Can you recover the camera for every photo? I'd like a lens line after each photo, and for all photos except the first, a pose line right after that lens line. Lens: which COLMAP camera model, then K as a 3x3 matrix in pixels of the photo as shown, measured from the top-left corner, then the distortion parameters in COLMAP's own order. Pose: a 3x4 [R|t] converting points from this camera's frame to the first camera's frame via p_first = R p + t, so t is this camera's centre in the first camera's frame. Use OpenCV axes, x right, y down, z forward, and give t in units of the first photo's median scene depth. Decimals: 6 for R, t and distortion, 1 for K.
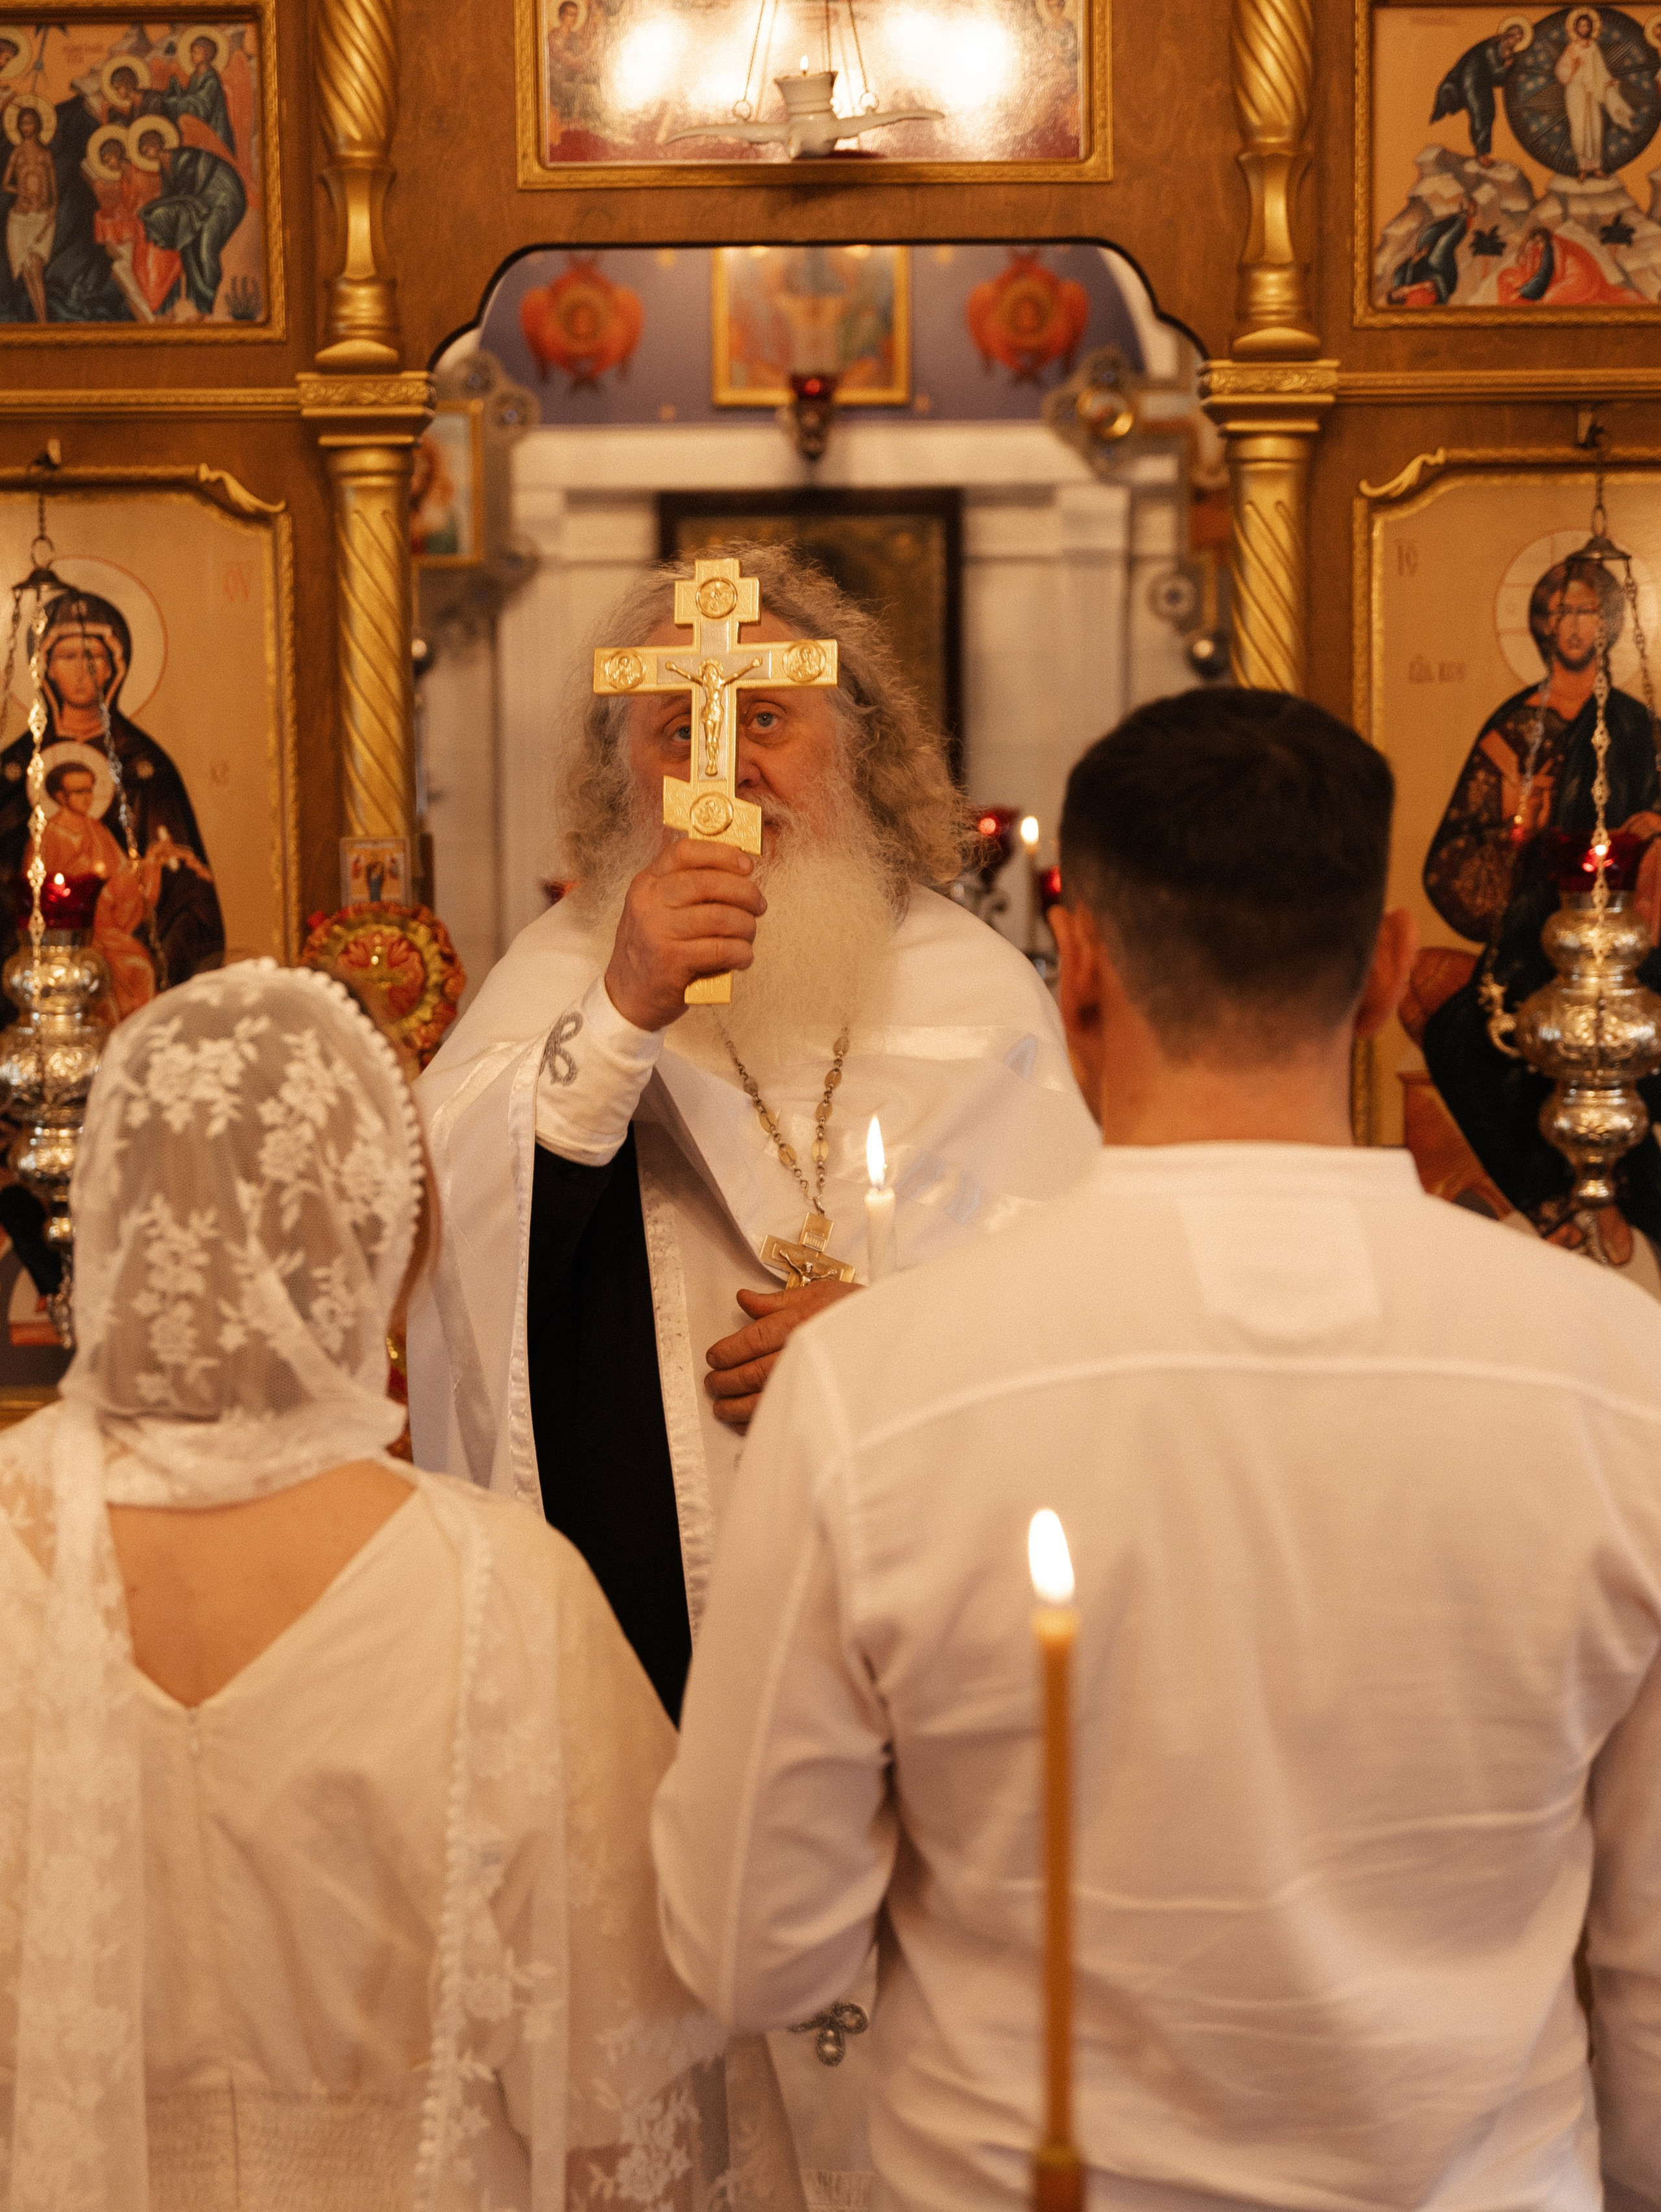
lens RADIAL K [[3983.4, 0, 872.3], [0, 3983.4, 1149.9], [0, 0, 1]] dist [-0.011792, 0.034747]
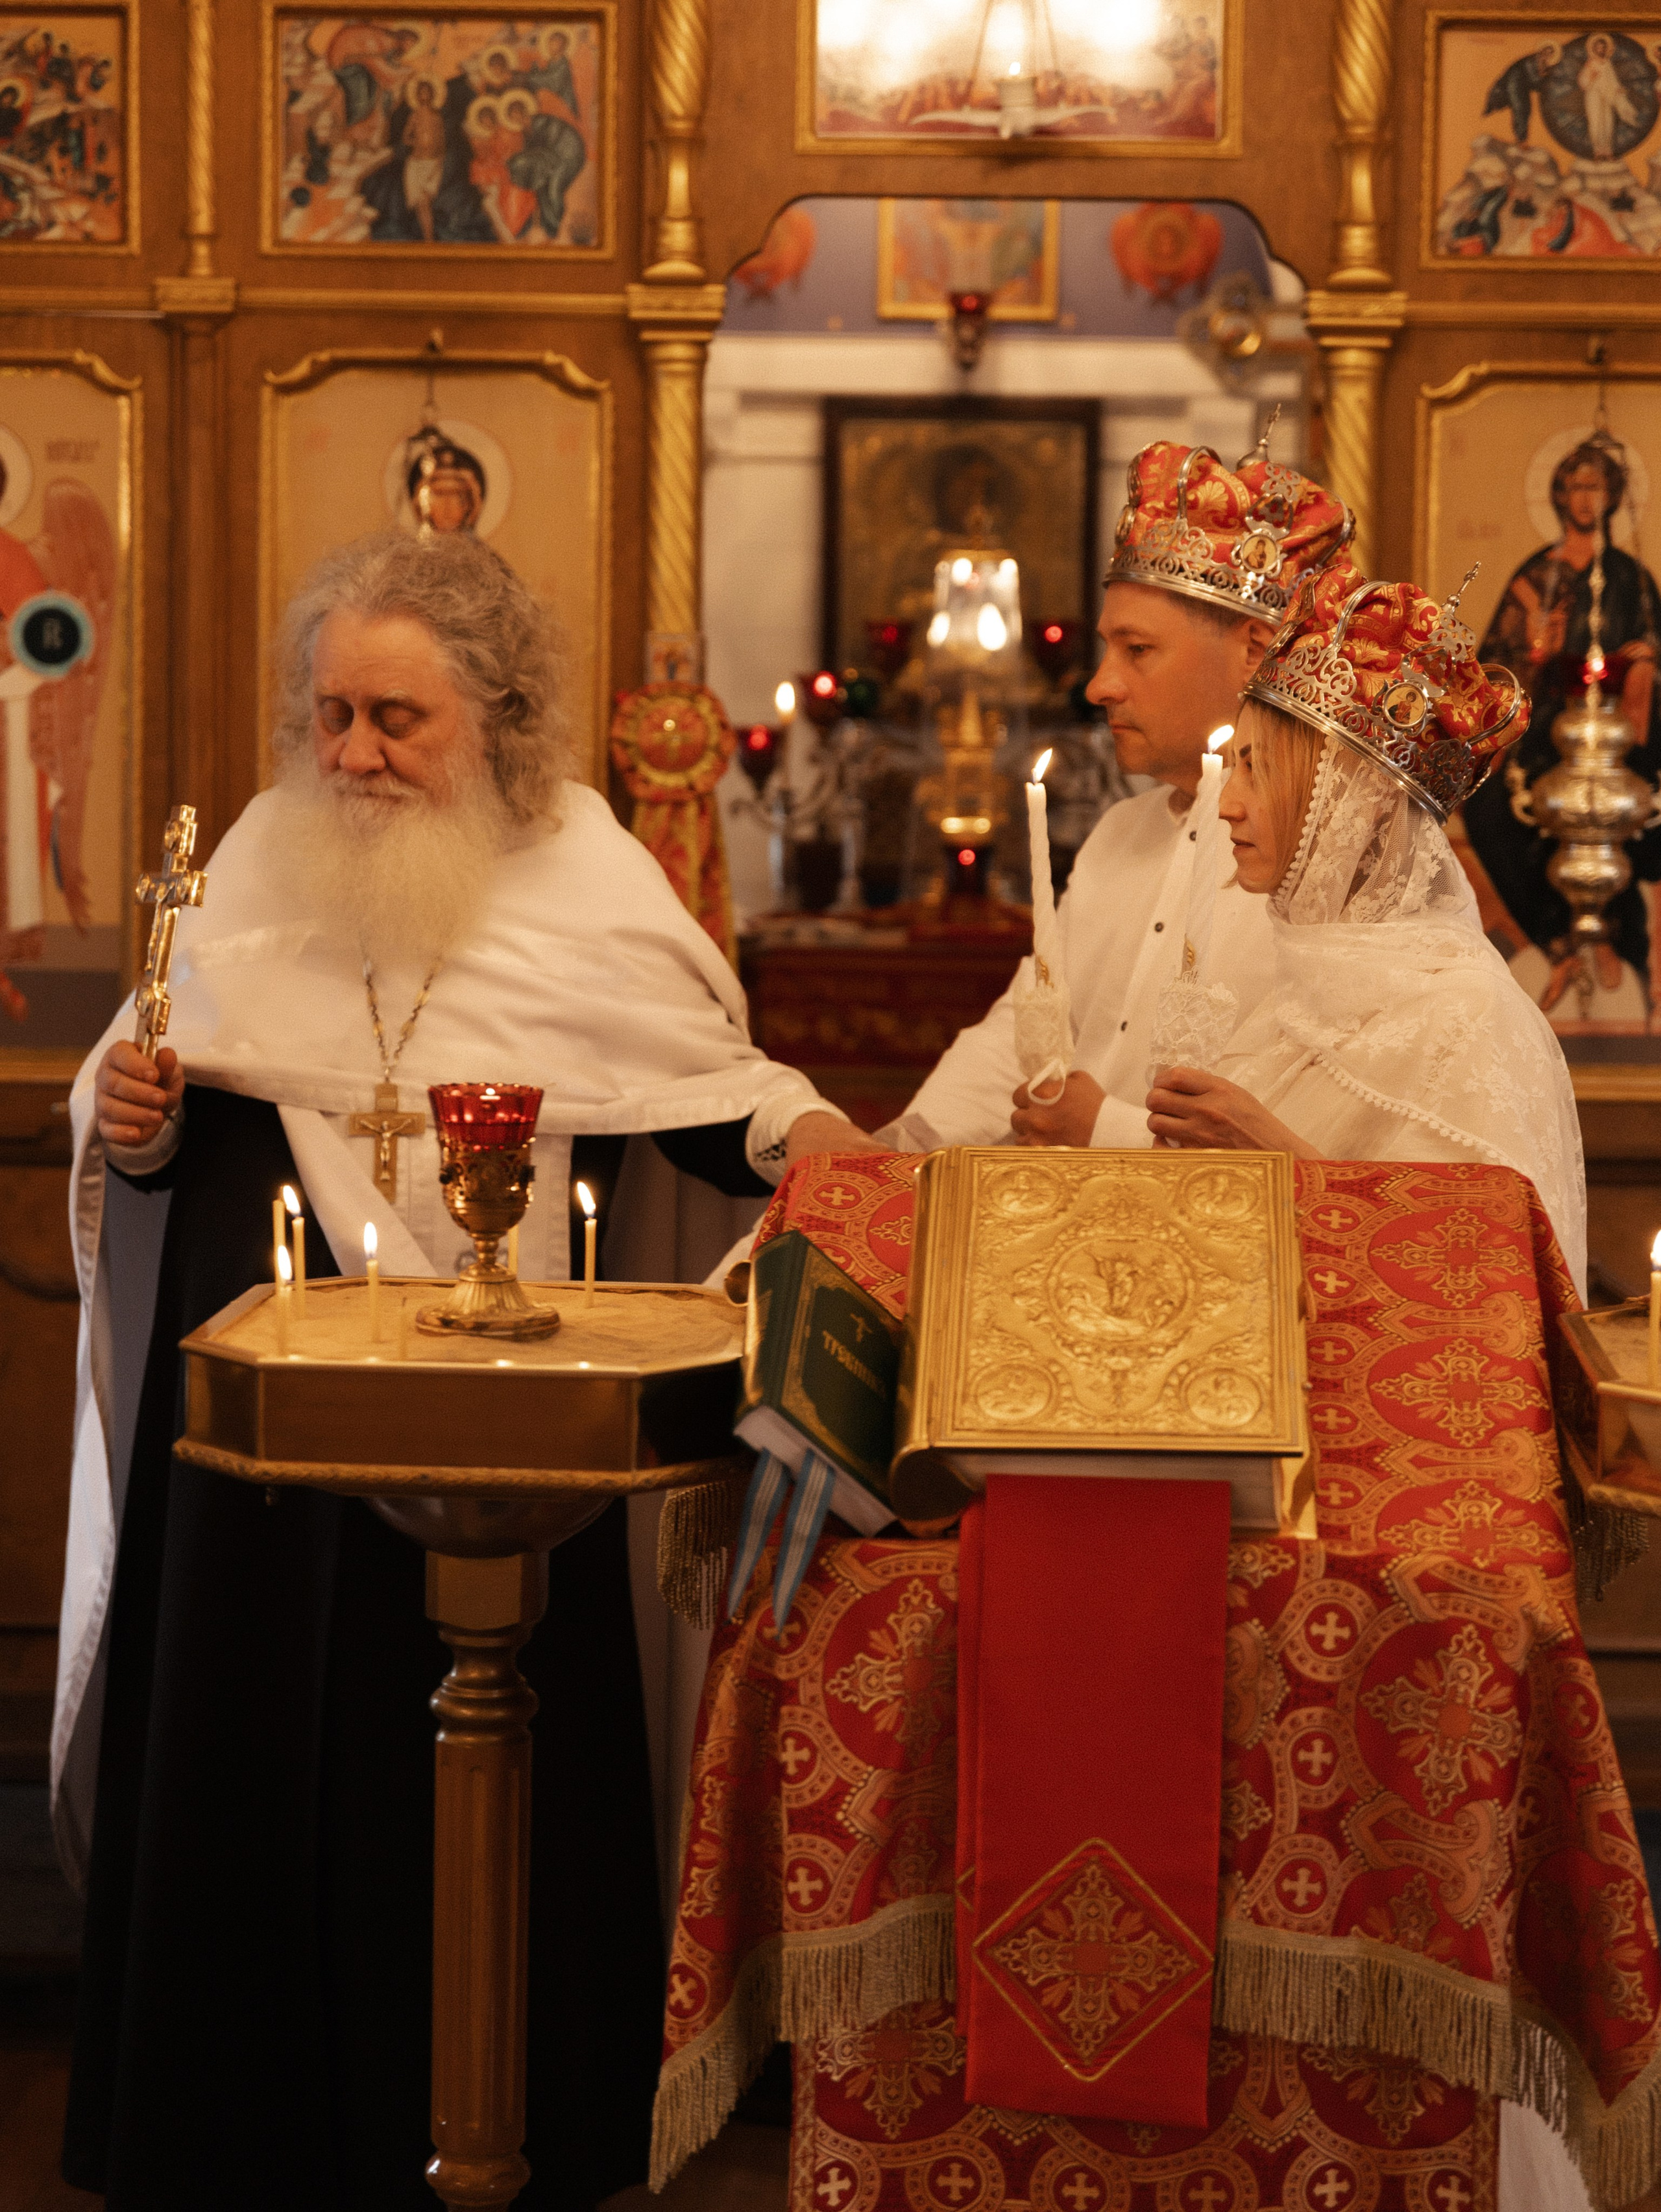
lens RADIAL K [[4623.9, 0, 833.8], [0, 4623.9, 978.5], [0, 0, 1]] dist [0.020282, -0.105284]
pose [[0.999277, 0.027602, -0.026150, -0.026933], [-0.028724, 0.998638, -0.043566, 0.100688], [0.024912, 0.044285, 0.998708, -0.526813]]
